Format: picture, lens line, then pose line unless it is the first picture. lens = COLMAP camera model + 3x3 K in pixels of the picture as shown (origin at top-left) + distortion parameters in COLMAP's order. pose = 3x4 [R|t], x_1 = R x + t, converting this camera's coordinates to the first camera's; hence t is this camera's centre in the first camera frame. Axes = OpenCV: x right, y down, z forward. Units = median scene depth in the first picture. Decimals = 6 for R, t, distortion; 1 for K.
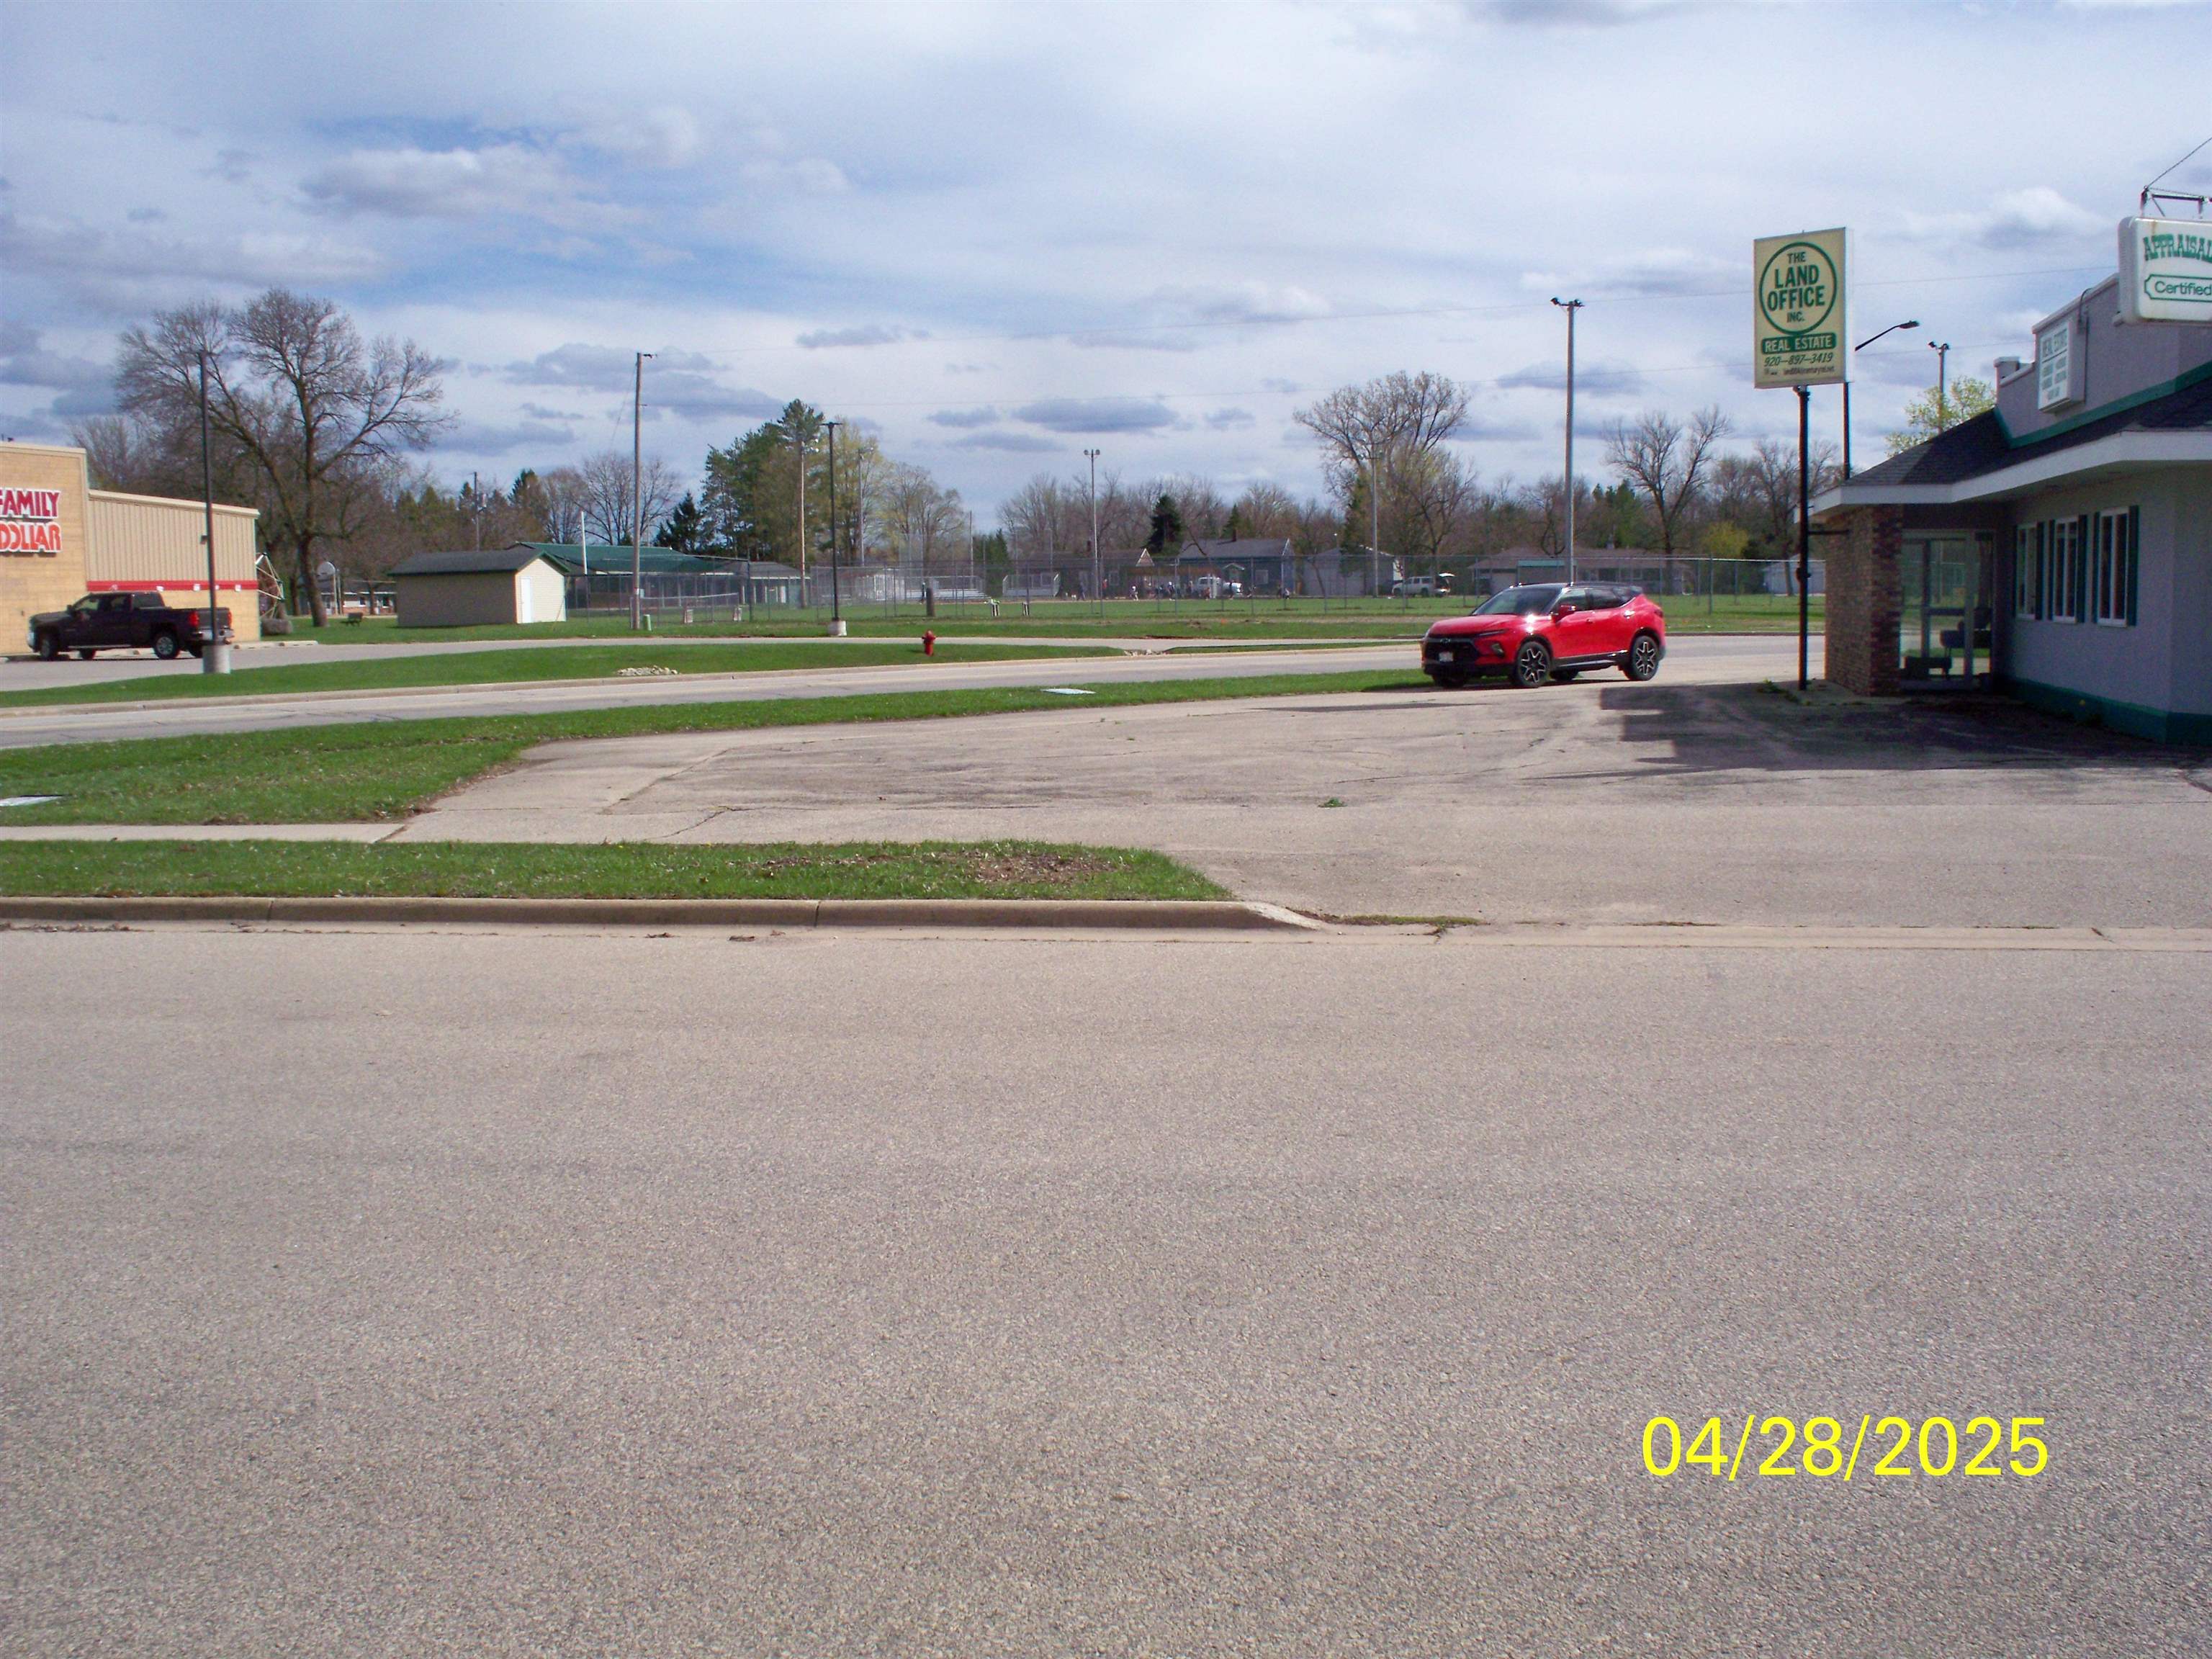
lens RADIAL K [[2274.4, 0, 1109.4], [0, 2274.4, 834.0], [0, 0, 1]] dist [-0.147865, 0.000000]
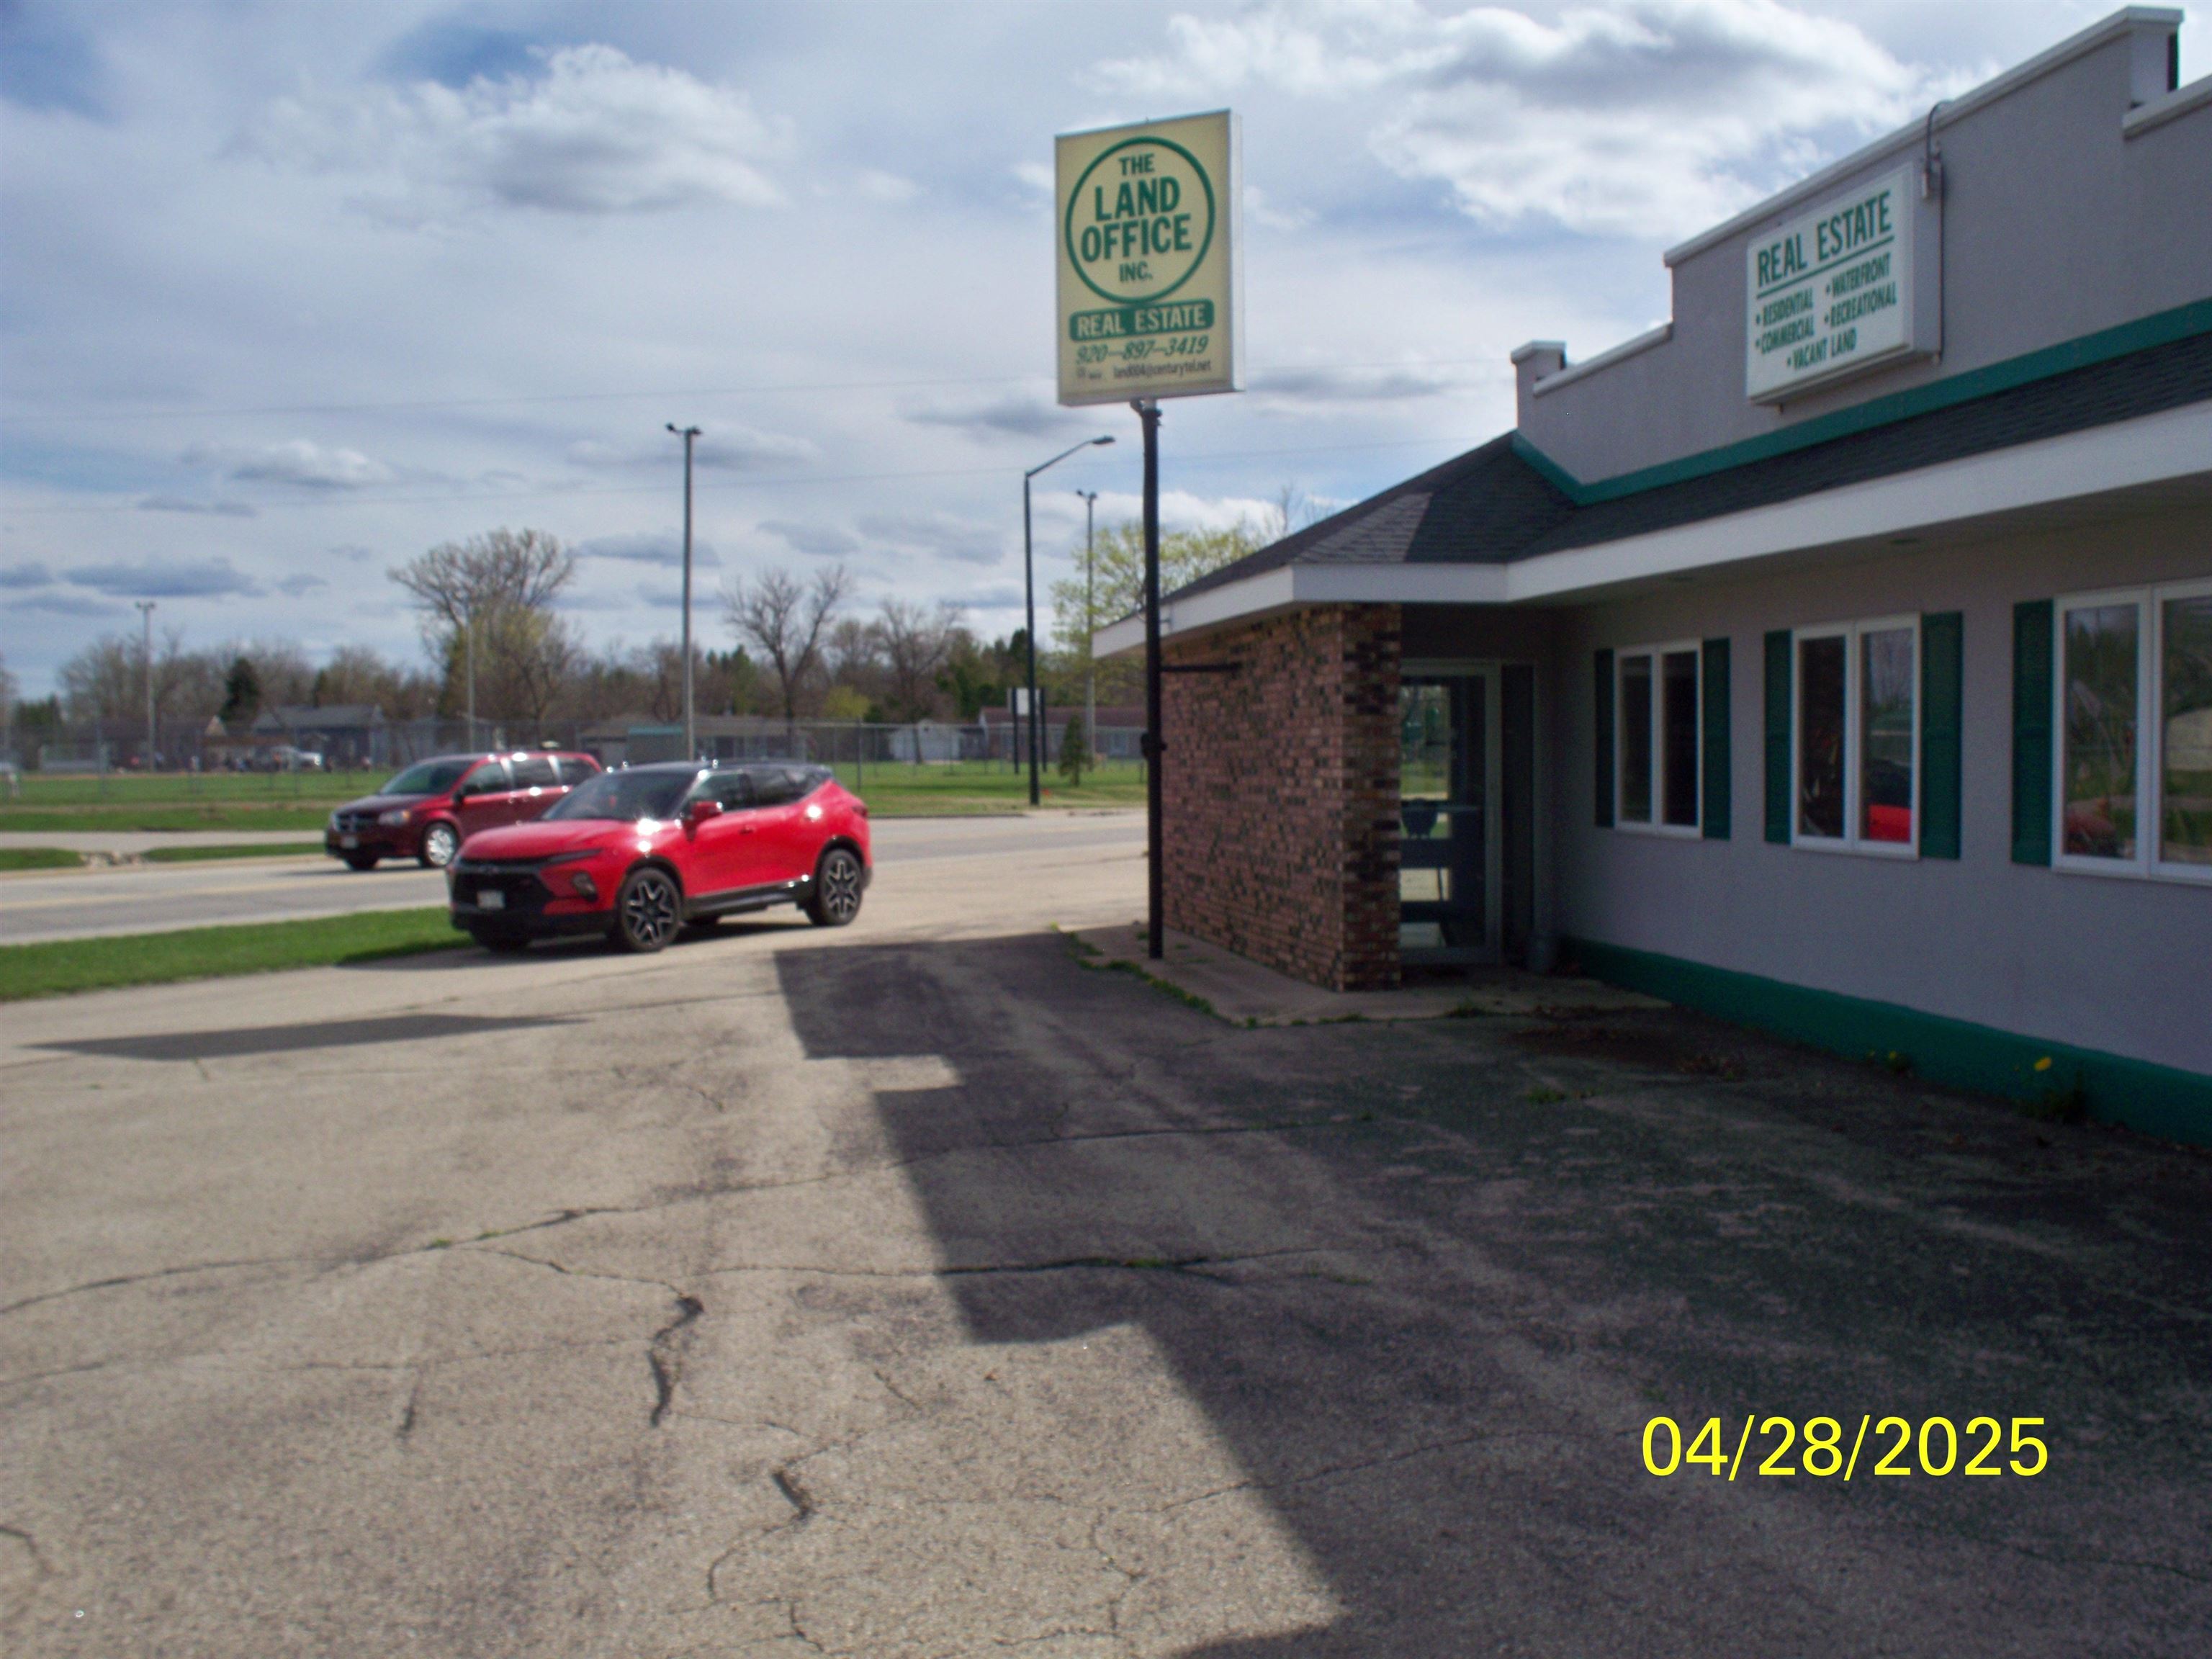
lens RADIAL K [[2274.4, 0, 1142.1], [0, 2274.4, 854.3], [0, 0, 1]] dist [-0.147865, 0.000000]
pose [[0.920856, -0.013808, 0.389659, 0.082666], [0.039136, 0.997599, -0.057136, -0.052164], [-0.387934, 0.067864, 0.919185, 0.442630]]
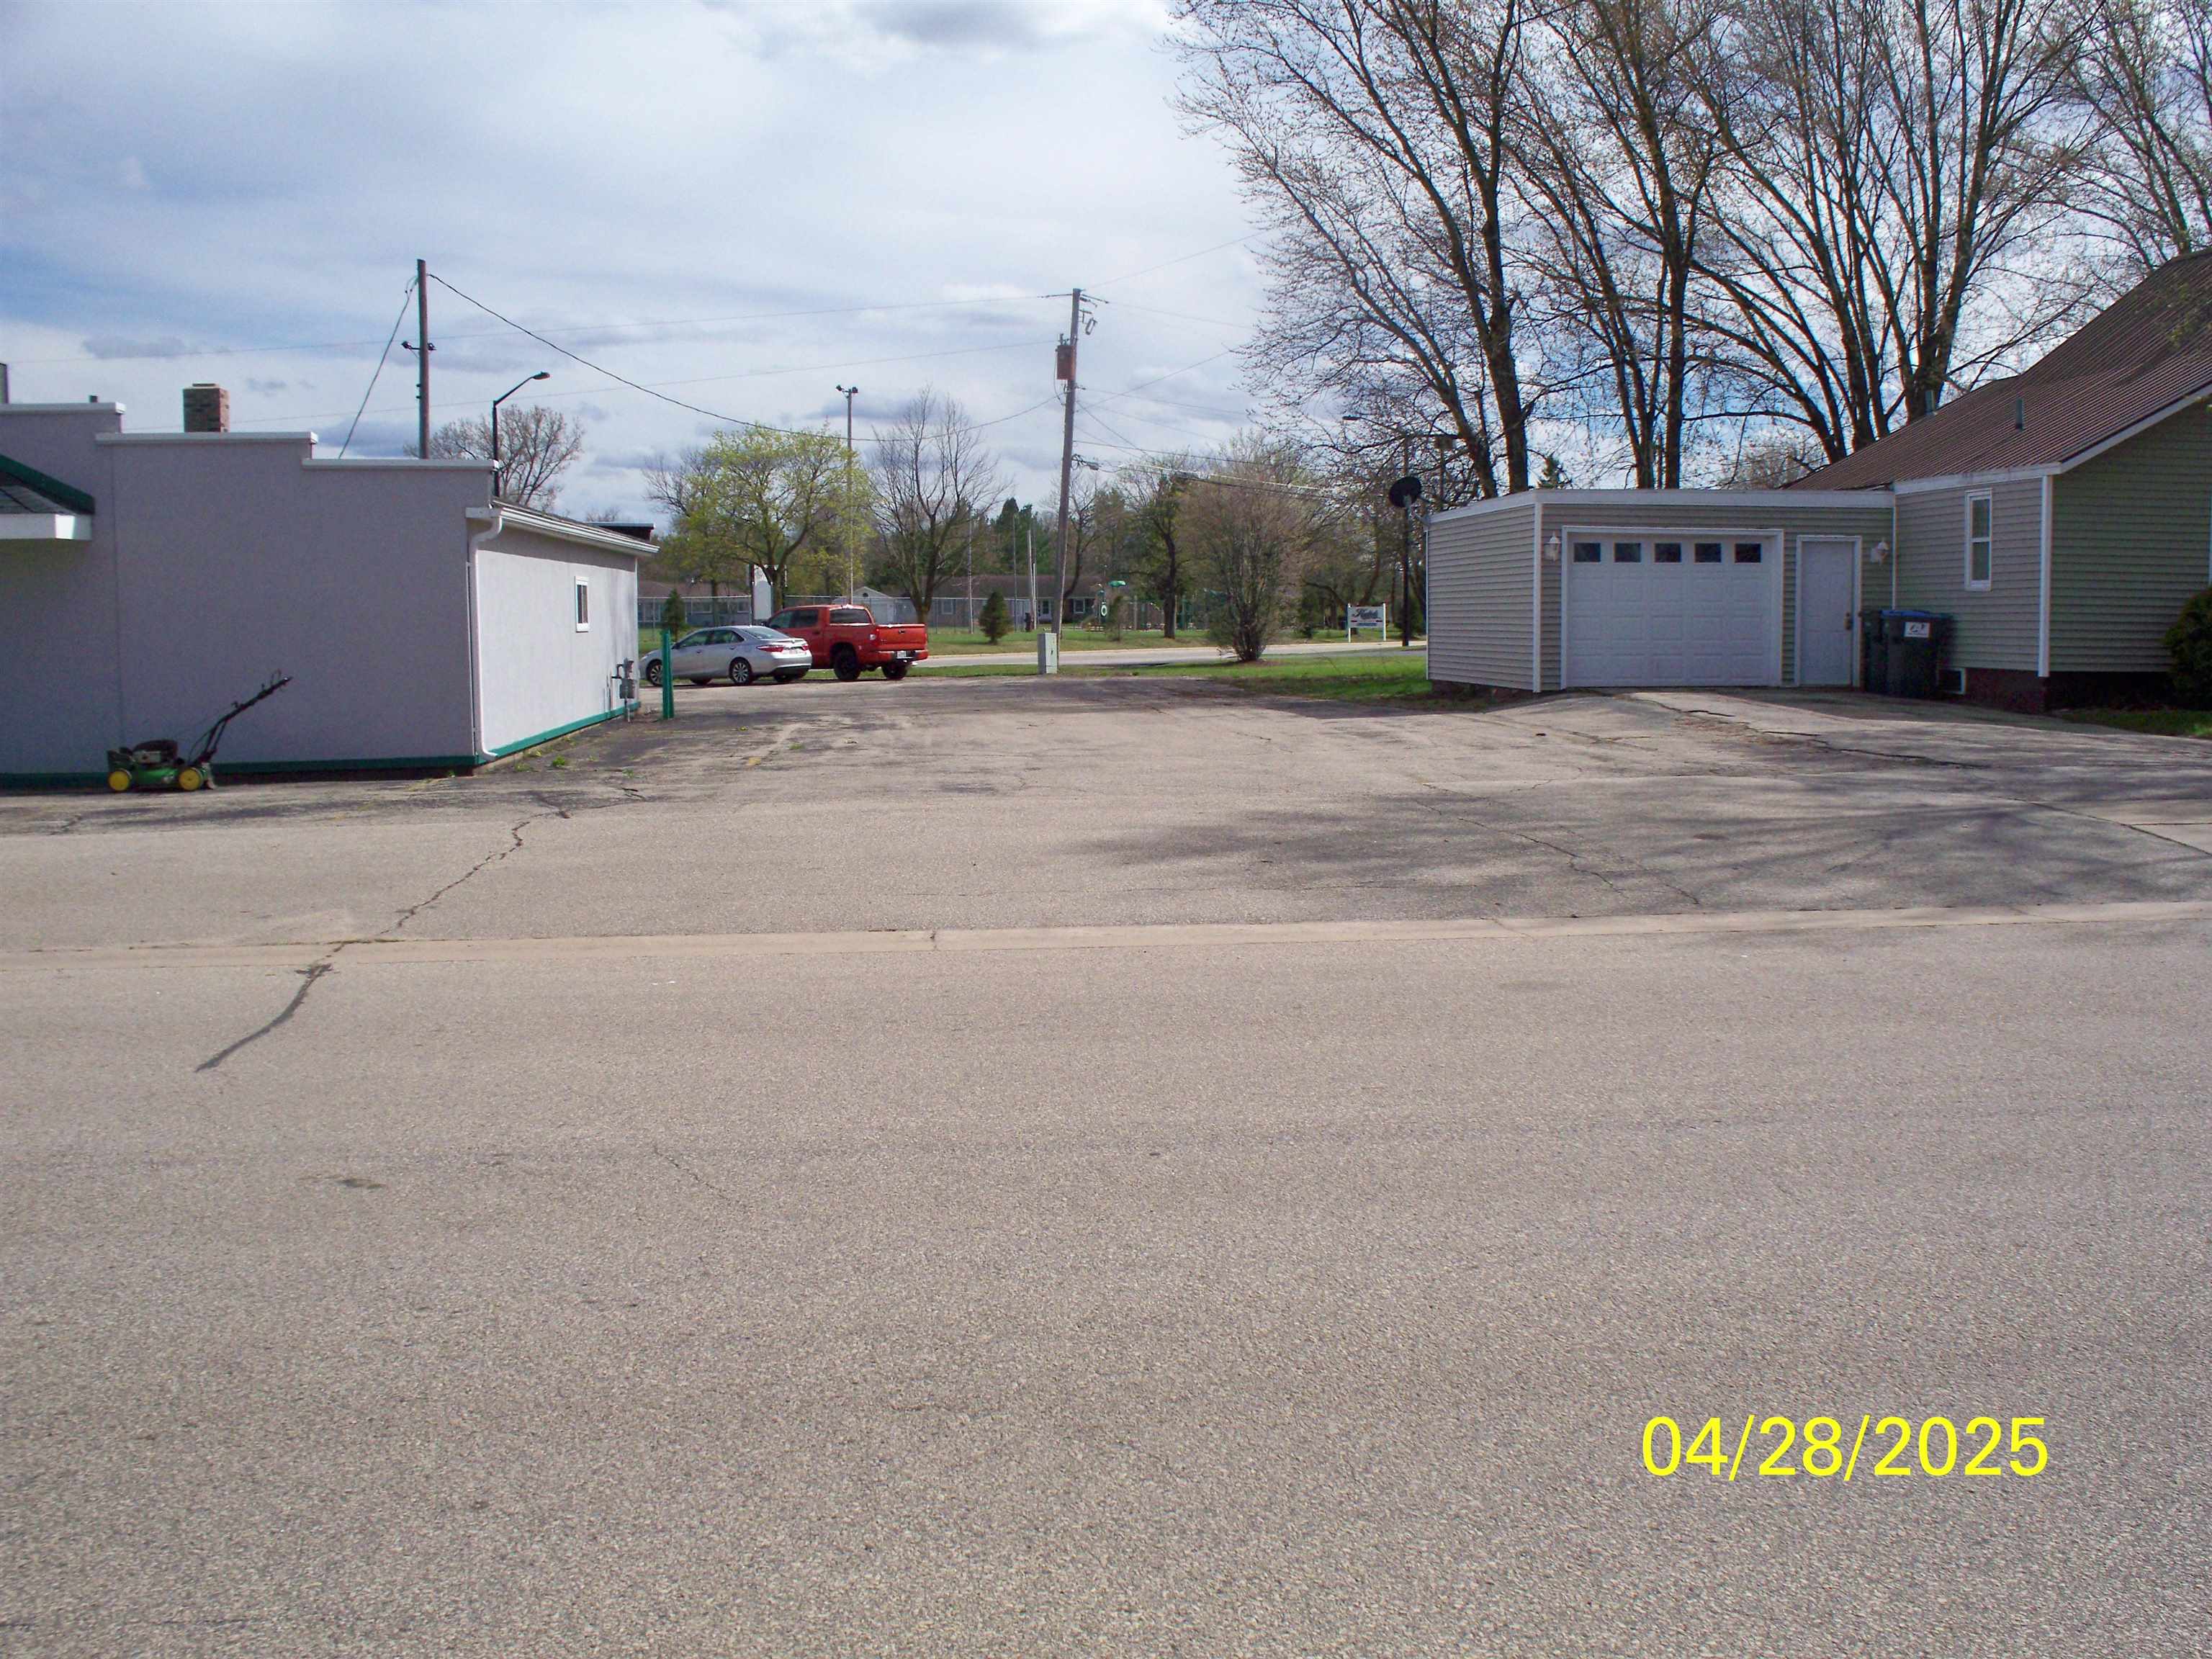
lens RADIAL K [[2274.4, 0, 1103.4], [0, 2274.4, 835.1], [0, 0, 1]] dist [-0.147865, 0.000000]
pose [[0.952267, -0.021808, 0.304485, 0.567425], [0.025622, 0.999635, -0.008537, 0.002633], [-0.304188, 0.015931, 0.952479, -0.154428]]
